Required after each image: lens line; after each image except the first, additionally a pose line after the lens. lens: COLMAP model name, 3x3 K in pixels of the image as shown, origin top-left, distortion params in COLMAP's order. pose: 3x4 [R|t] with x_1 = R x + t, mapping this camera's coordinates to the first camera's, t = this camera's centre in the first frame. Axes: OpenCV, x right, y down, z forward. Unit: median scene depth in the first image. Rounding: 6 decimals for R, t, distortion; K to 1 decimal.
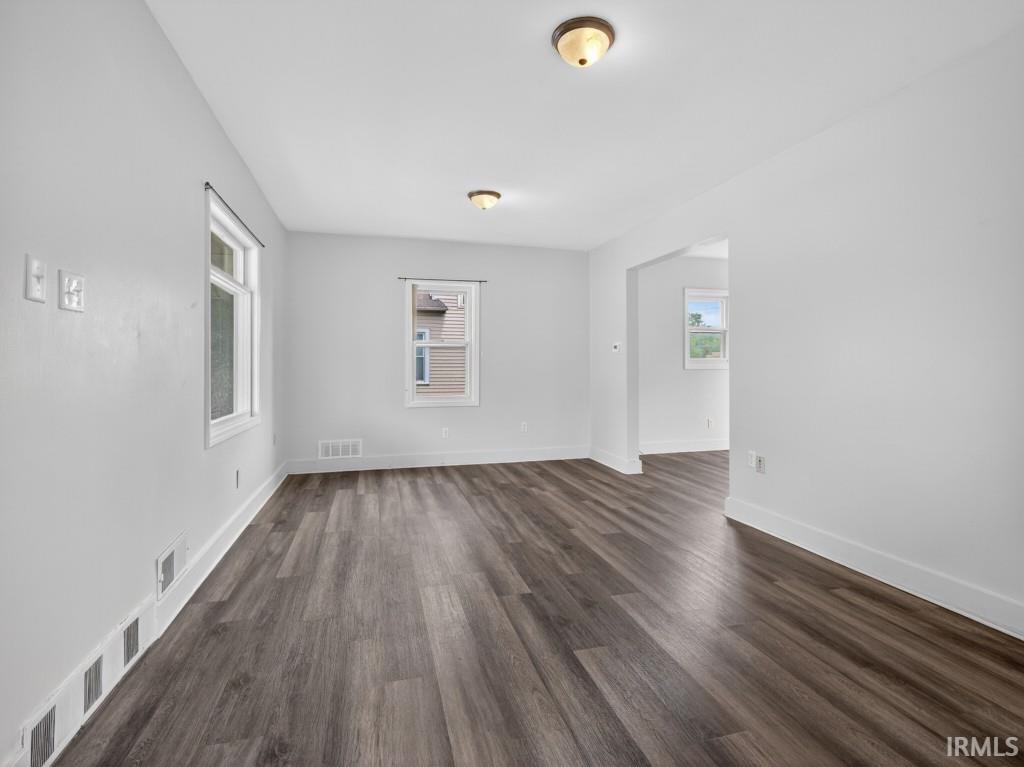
lens RADIAL K [[500.6, 0, 512.0], [0, 500.6, 383.5], [0, 0, 1]] dist [-0.003719, -0.001145]
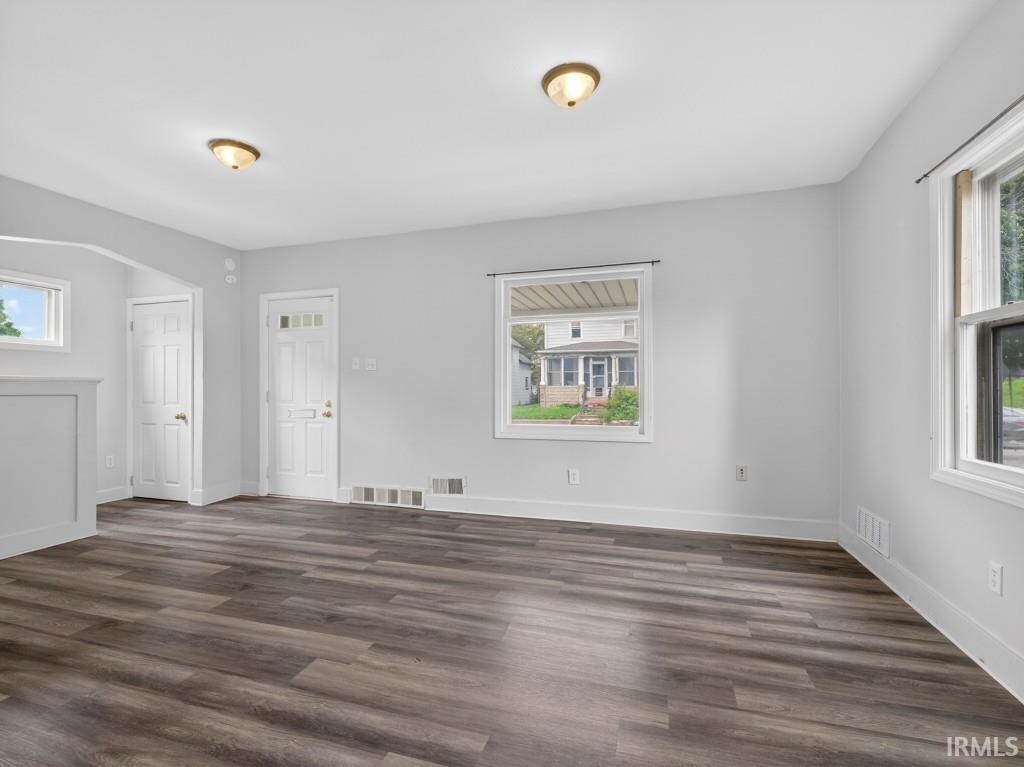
lens RADIAL K [[483.0, 0, 498.3], [0, 483.0, 379.2], [0, 0, 1]] dist [0.002191, 0.000505]
pose [[-0.560280, -0.015464, -0.828159, 0.646923], [-0.020155, 0.999784, -0.005033, -0.048296], [0.828058, 0.013872, -0.560471, 1.778613]]
